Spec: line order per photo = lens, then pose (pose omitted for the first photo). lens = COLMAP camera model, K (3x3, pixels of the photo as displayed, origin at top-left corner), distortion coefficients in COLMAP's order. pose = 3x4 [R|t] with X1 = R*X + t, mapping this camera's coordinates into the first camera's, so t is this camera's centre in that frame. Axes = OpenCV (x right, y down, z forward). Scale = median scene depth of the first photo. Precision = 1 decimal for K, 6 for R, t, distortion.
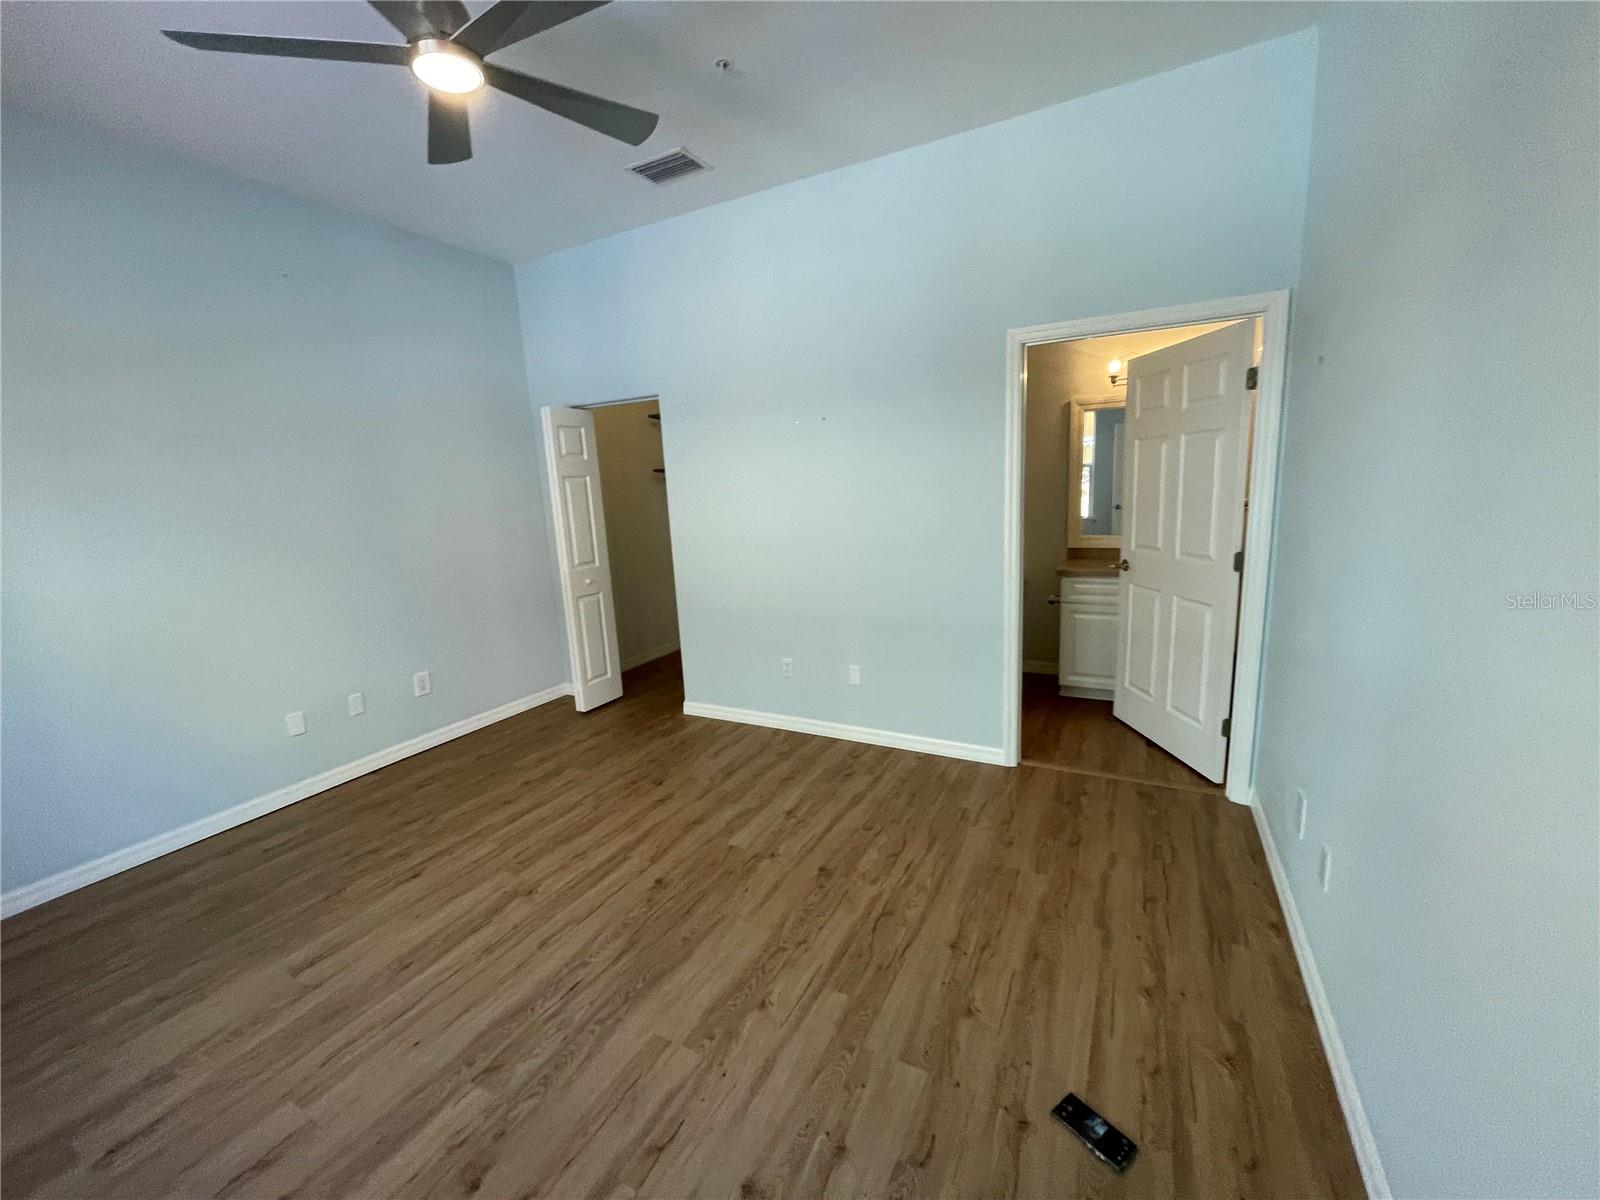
lens RADIAL K [[640.0, 0, 799.5], [0, 640.0, 611.2], [0, 0, 1]] dist [-0.010490, 0.005484]
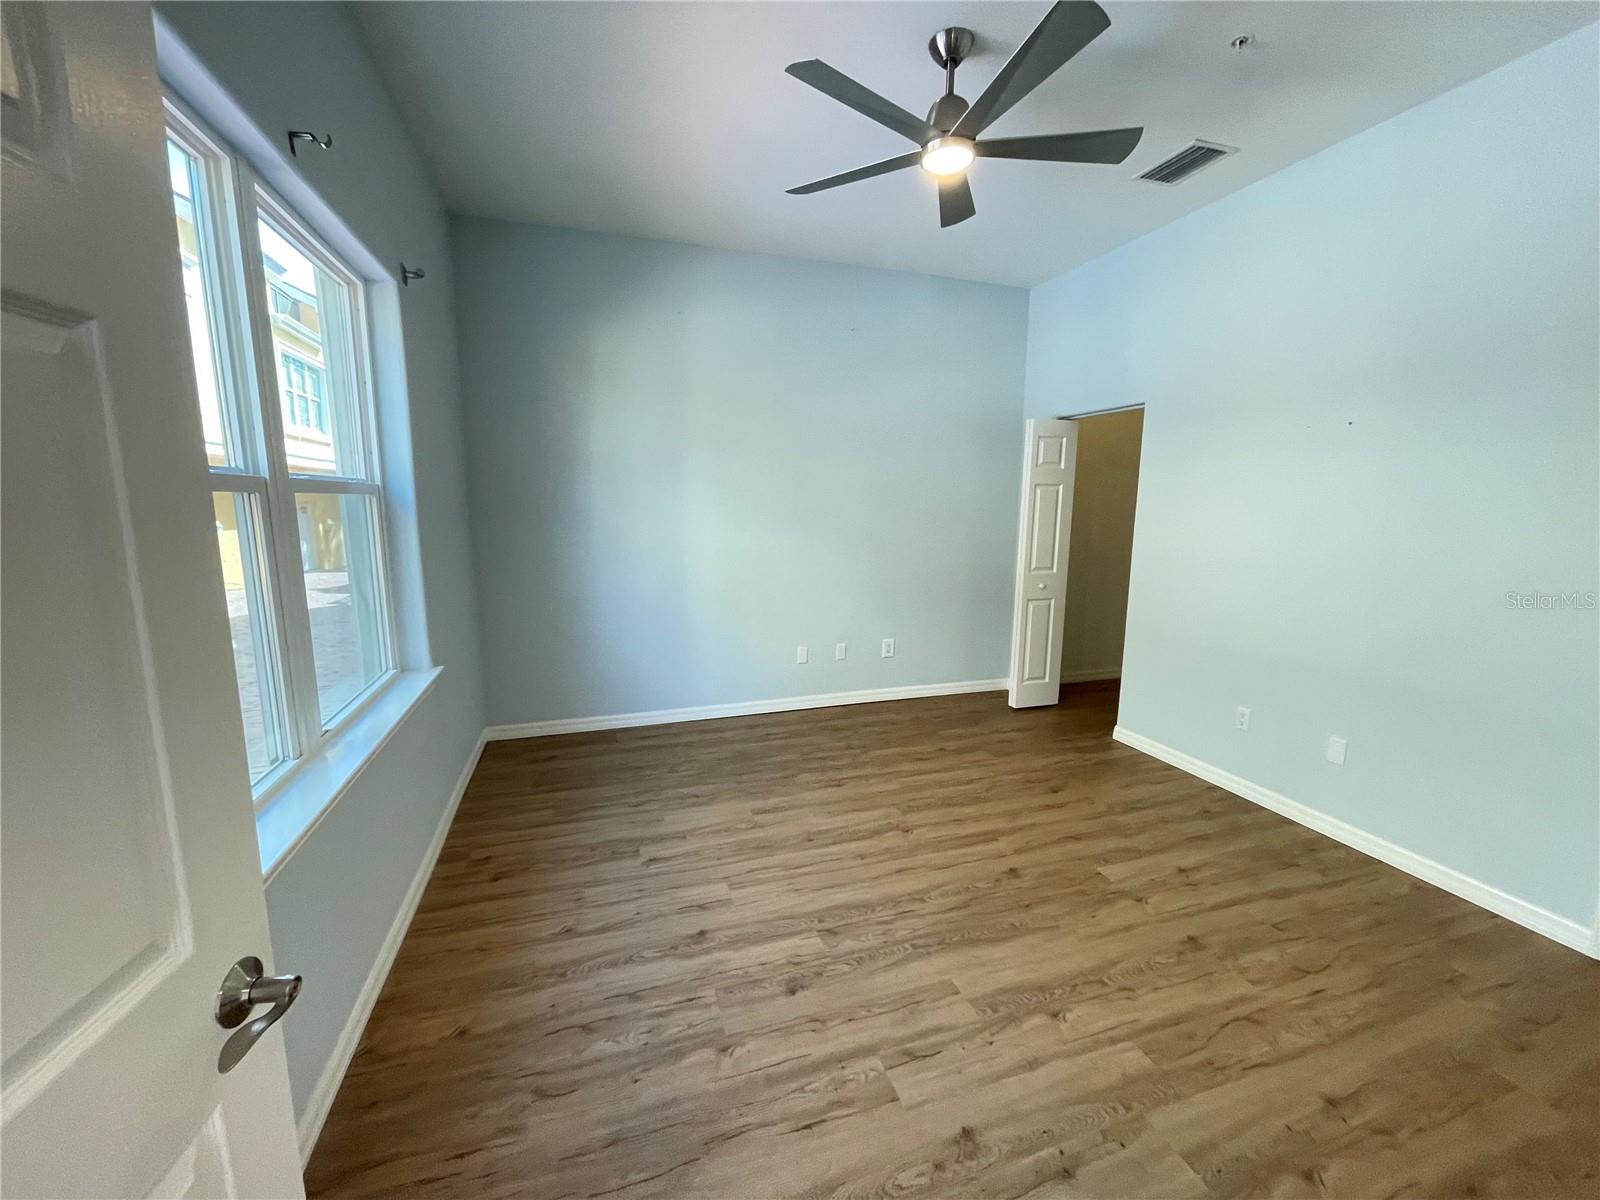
lens RADIAL K [[640.0, 0, 799.5], [0, 640.0, 611.2], [0, 0, 1]] dist [-0.010490, 0.005484]
pose [[0.716233, 0.166489, -0.677711, 0.151113], [-0.176879, 0.982723, 0.054486, 0.010600], [0.675074, 0.080848, 0.733307, -0.031923]]
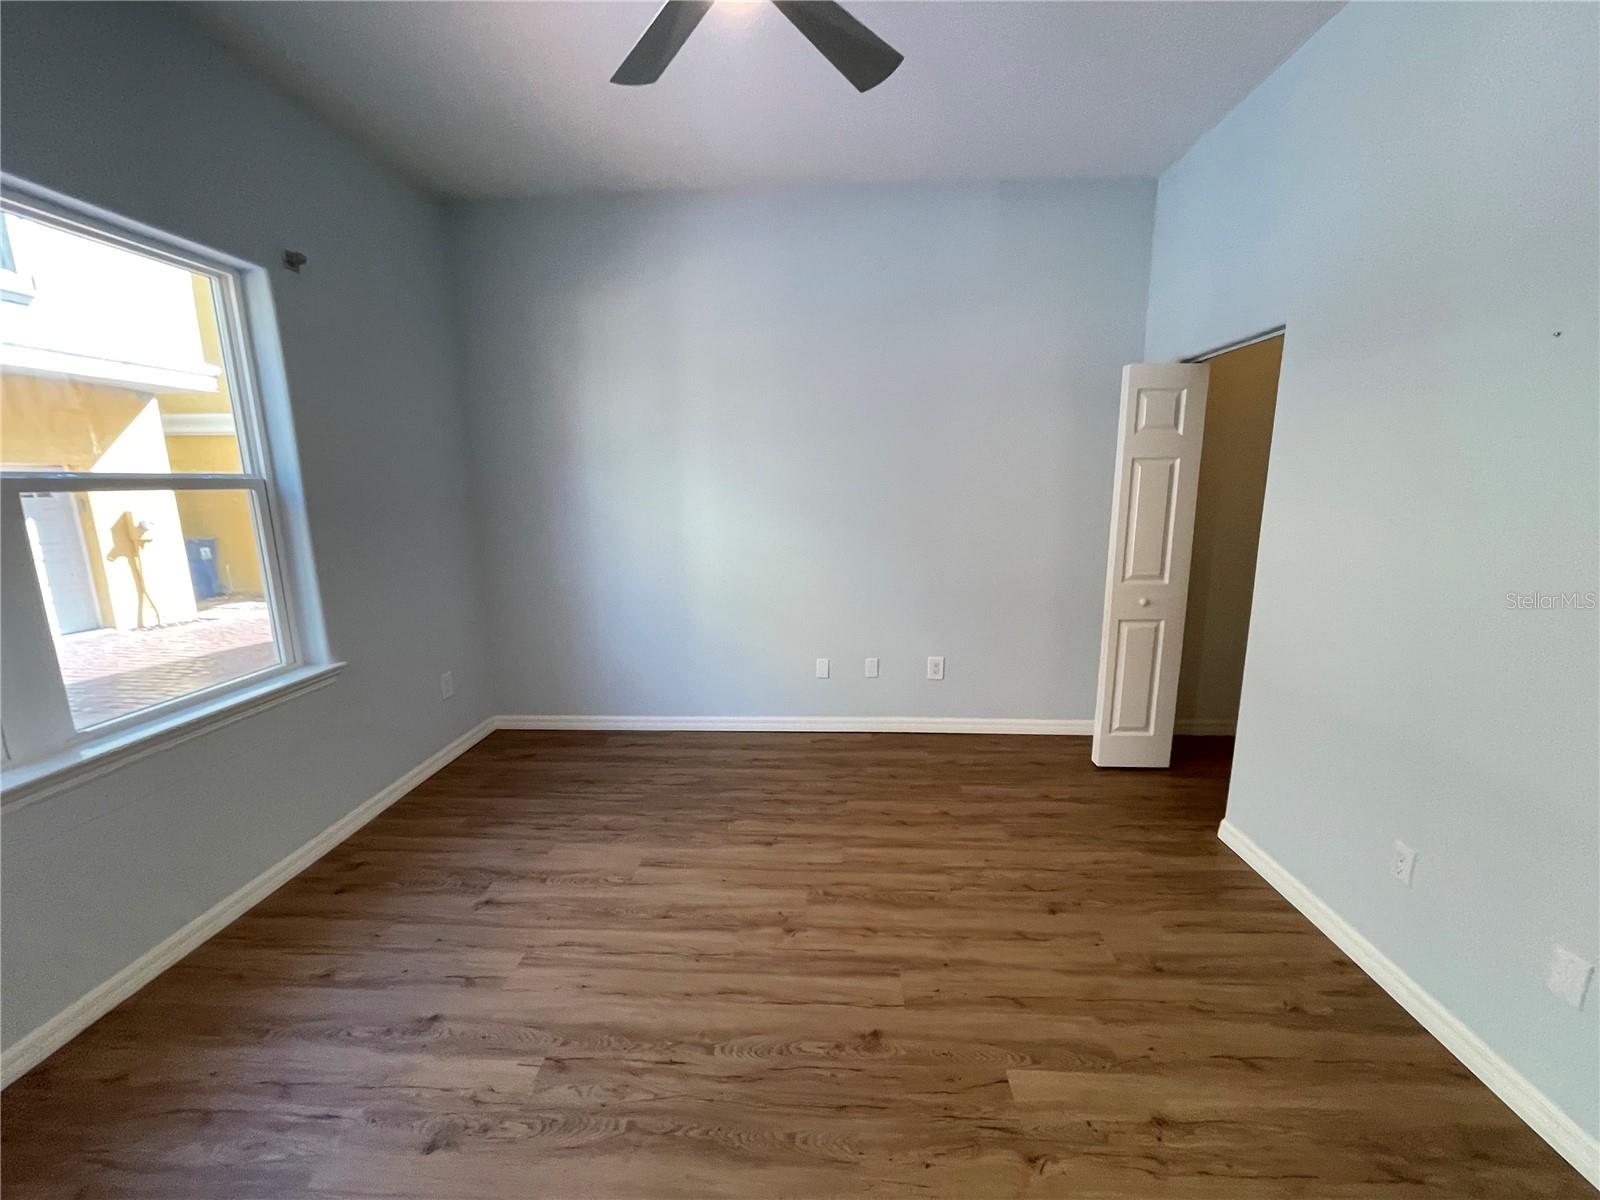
lens RADIAL K [[647.7, 0, 802.3], [0, 647.7, 603.5], [0, 0, 1]] dist [0.000281, 0.000857]
pose [[0.421275, 0.211217, -0.881995, 0.252902], [-0.191250, 0.971323, 0.141261, -0.116956], [0.886539, 0.109172, 0.449589, 0.498853]]
